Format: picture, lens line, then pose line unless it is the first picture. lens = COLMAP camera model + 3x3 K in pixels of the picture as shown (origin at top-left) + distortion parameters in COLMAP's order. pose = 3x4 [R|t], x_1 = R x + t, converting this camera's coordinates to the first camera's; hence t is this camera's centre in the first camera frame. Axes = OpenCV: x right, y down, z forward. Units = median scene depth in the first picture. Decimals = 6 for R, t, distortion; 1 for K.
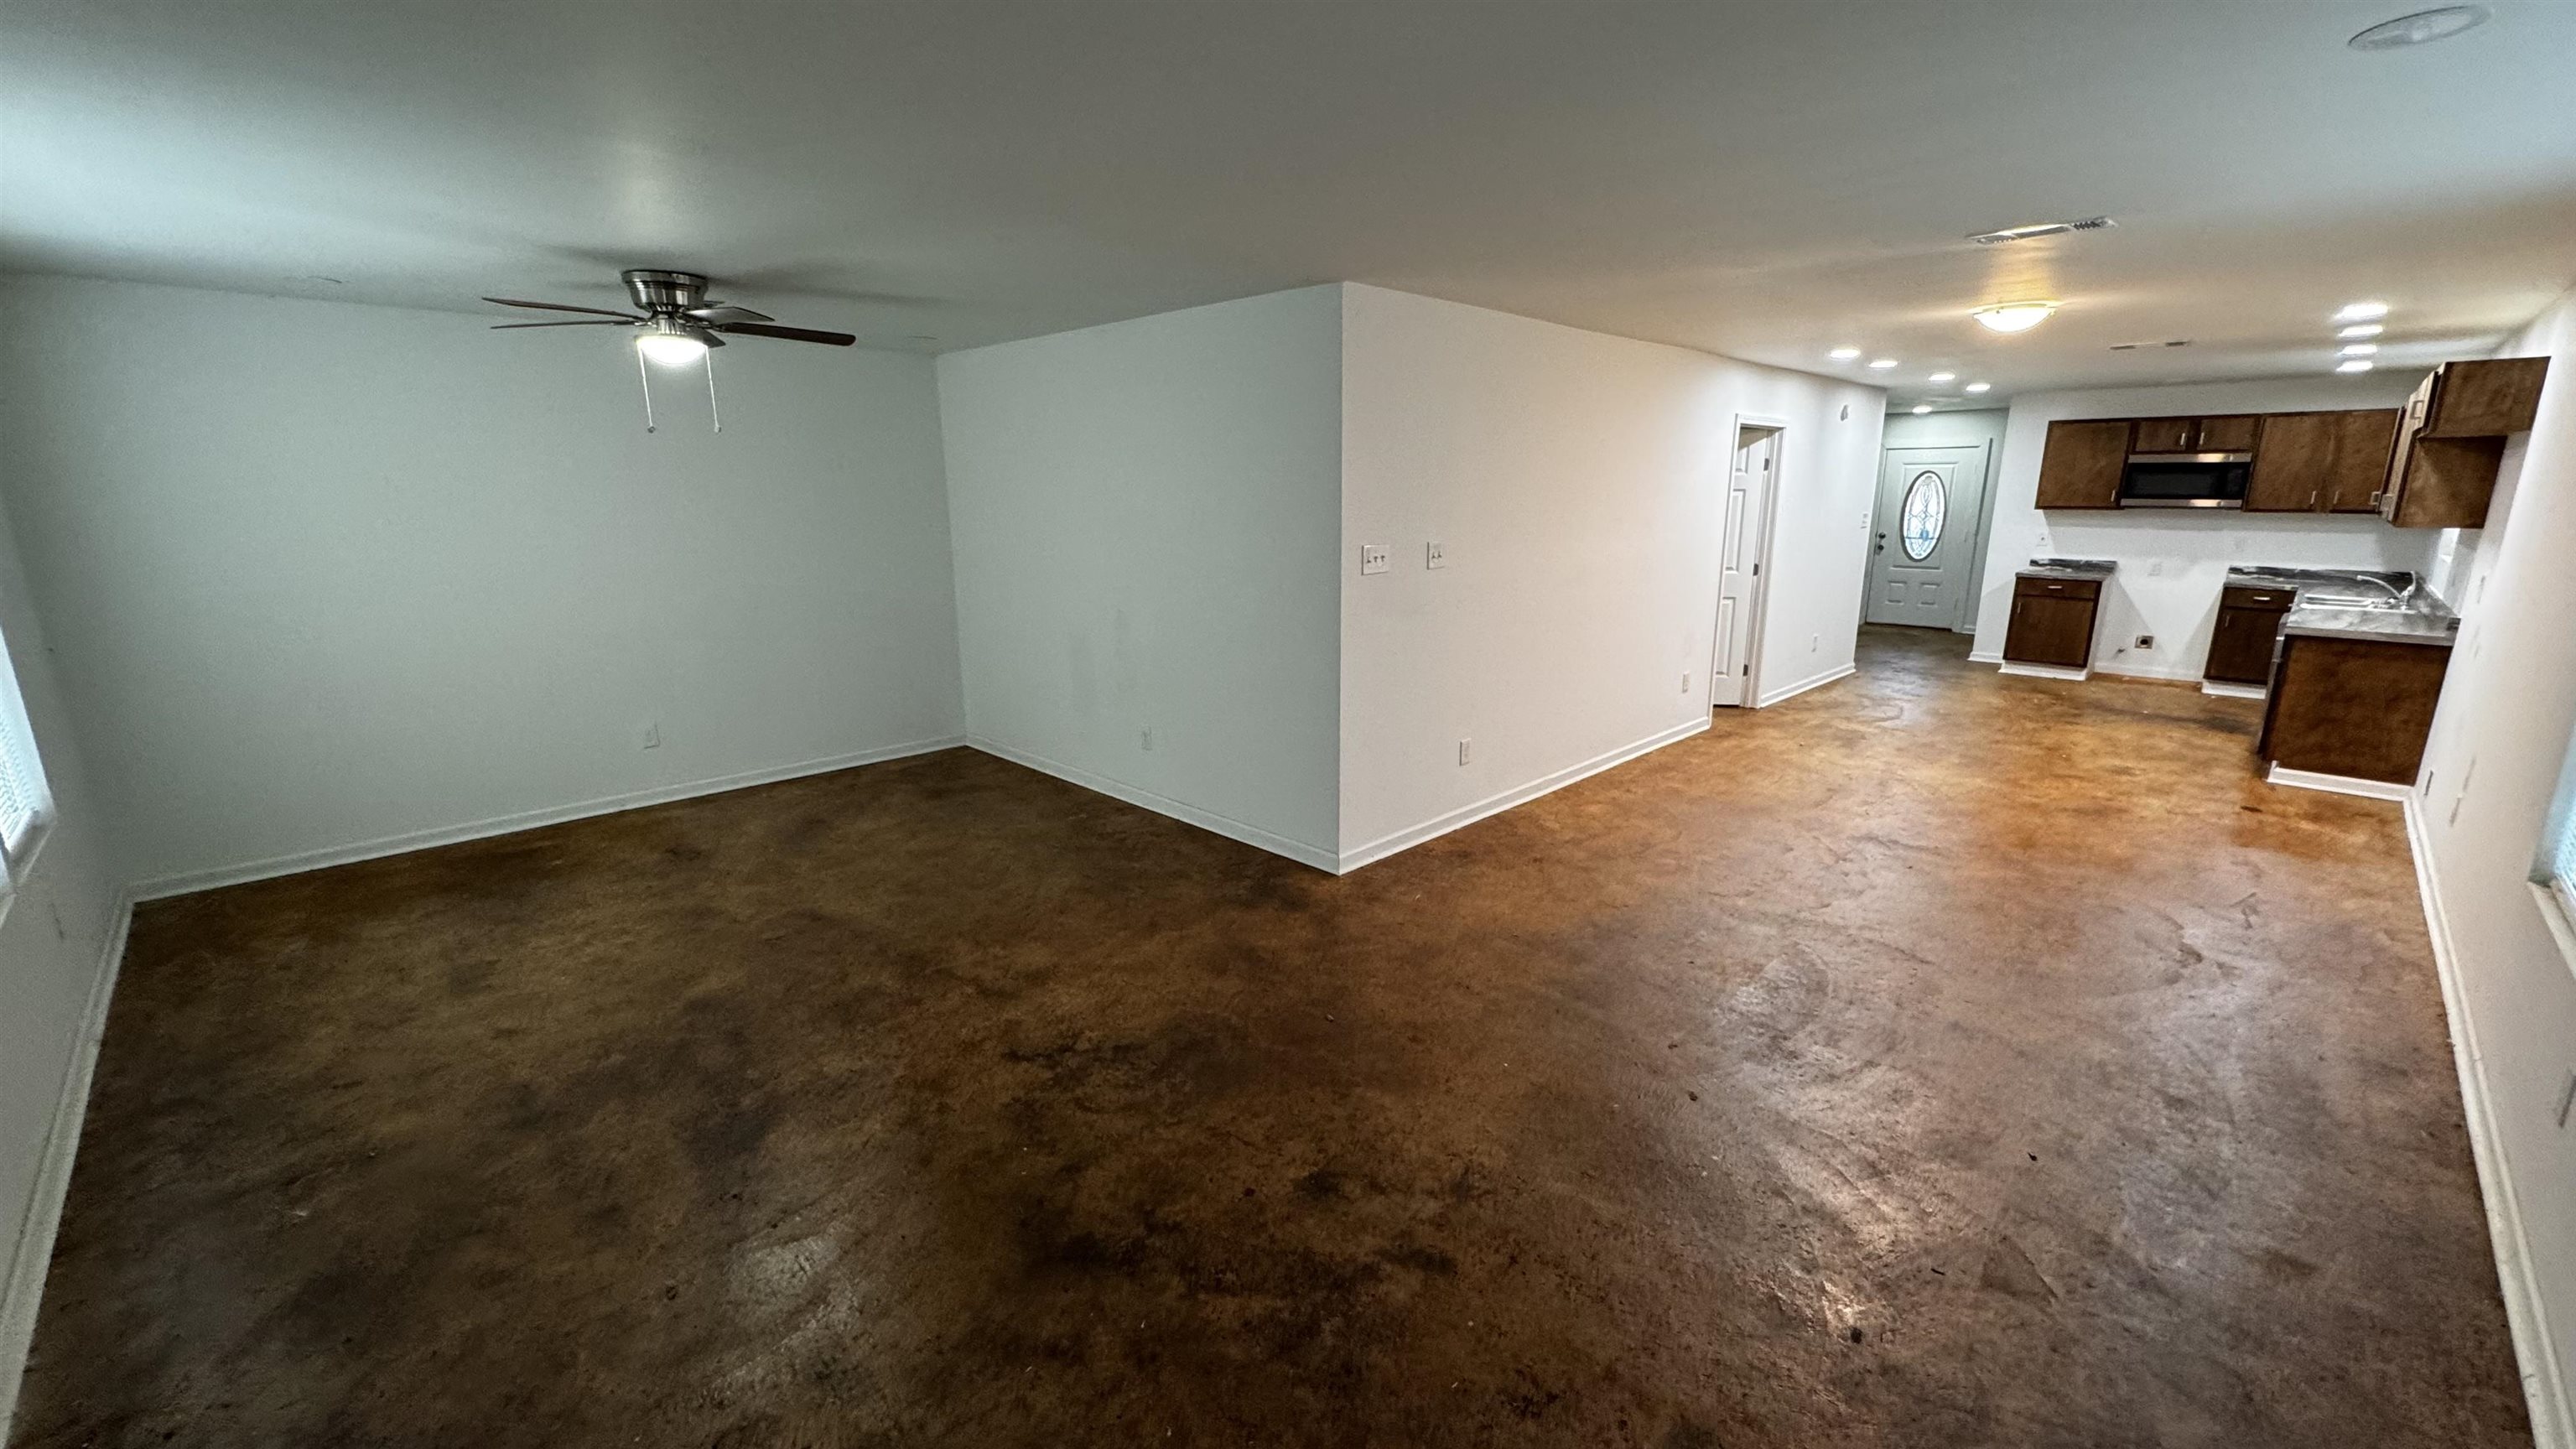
lens RADIAL K [[1022.9, 0, 1305.2], [0, 1022.9, 732.5], [0, 0, 1]] dist [-0.003324, 0.000163]
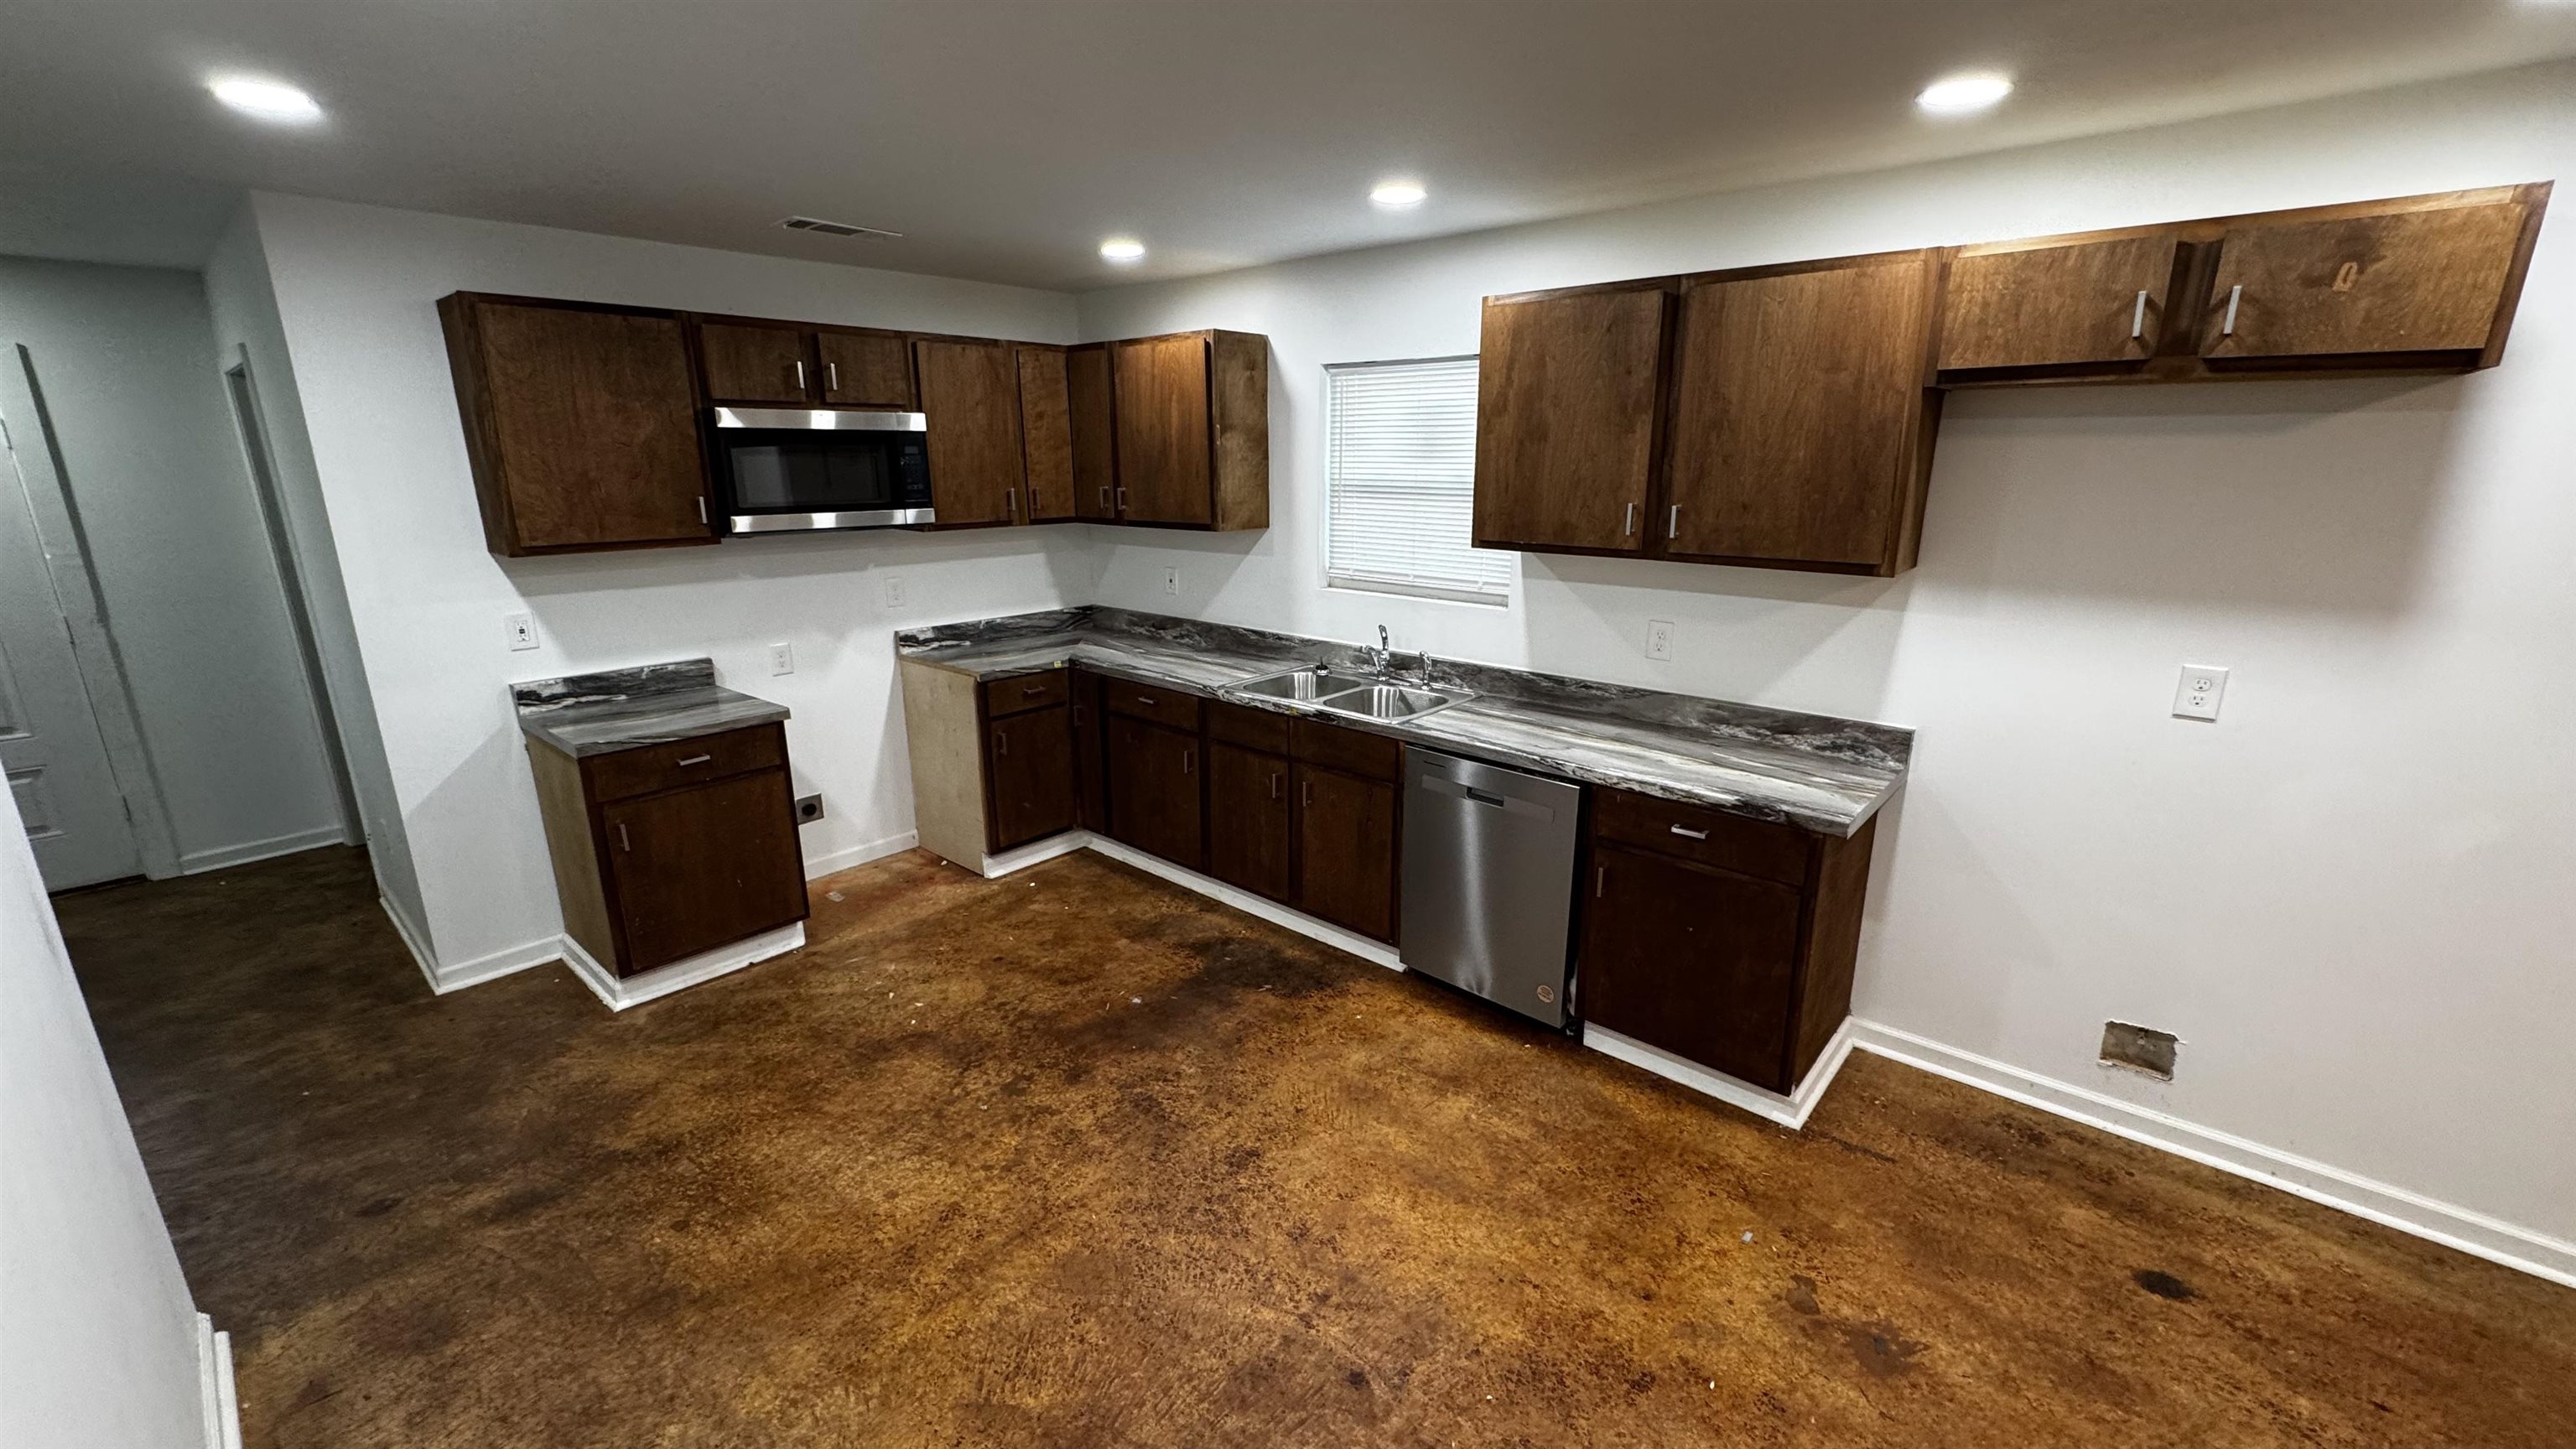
lens RADIAL K [[1022.9, 0, 1281.6], [0, 1022.9, 734.1], [0, 0, 1]] dist [-0.003324, 0.000163]
pose [[-0.046343, -0.264945, 0.963149, 0.578640], [0.237572, 0.933597, 0.268247, -0.314598], [-0.970264, 0.241249, 0.019678, 1.228145]]
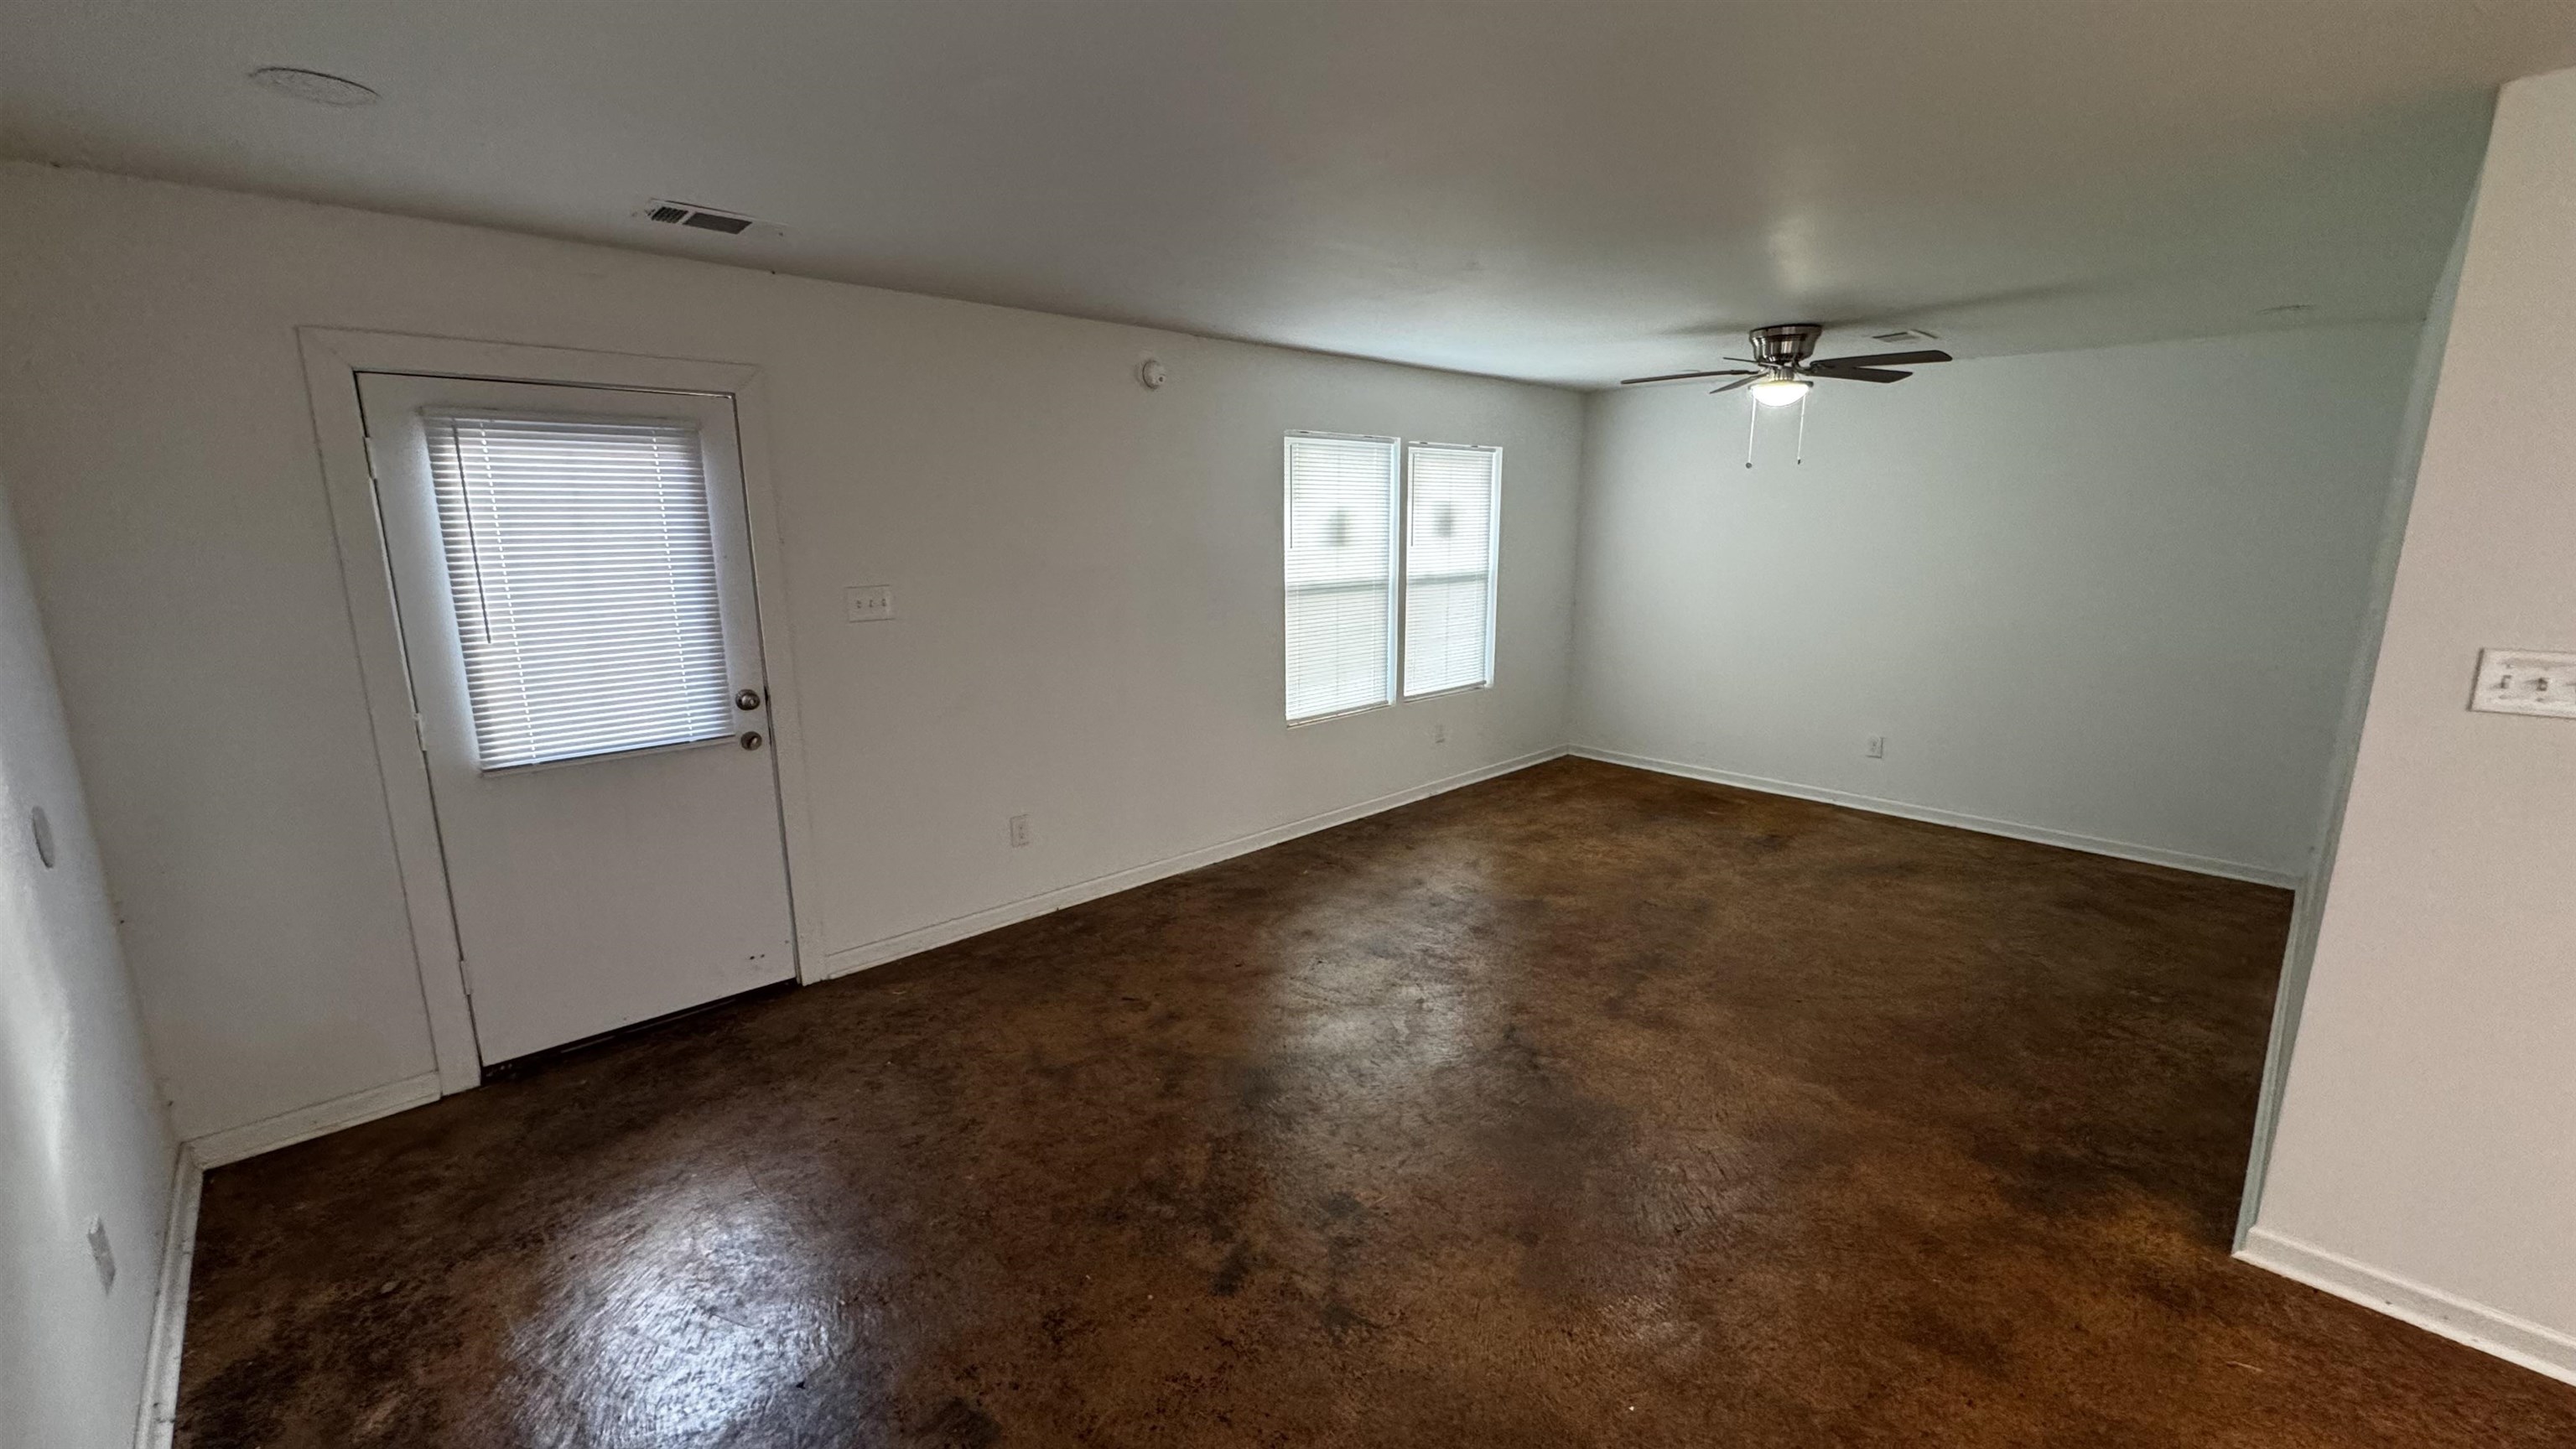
lens RADIAL K [[1022.9, 0, 1288.1], [0, 1022.9, 741.2], [0, 0, 1]] dist [-0.003324, 0.000163]
pose [[-0.024669, 0.220002, -0.975187, 0.397639], [-0.234650, 0.946958, 0.219570, -0.089517], [0.971767, 0.234244, 0.028263, 0.360186]]
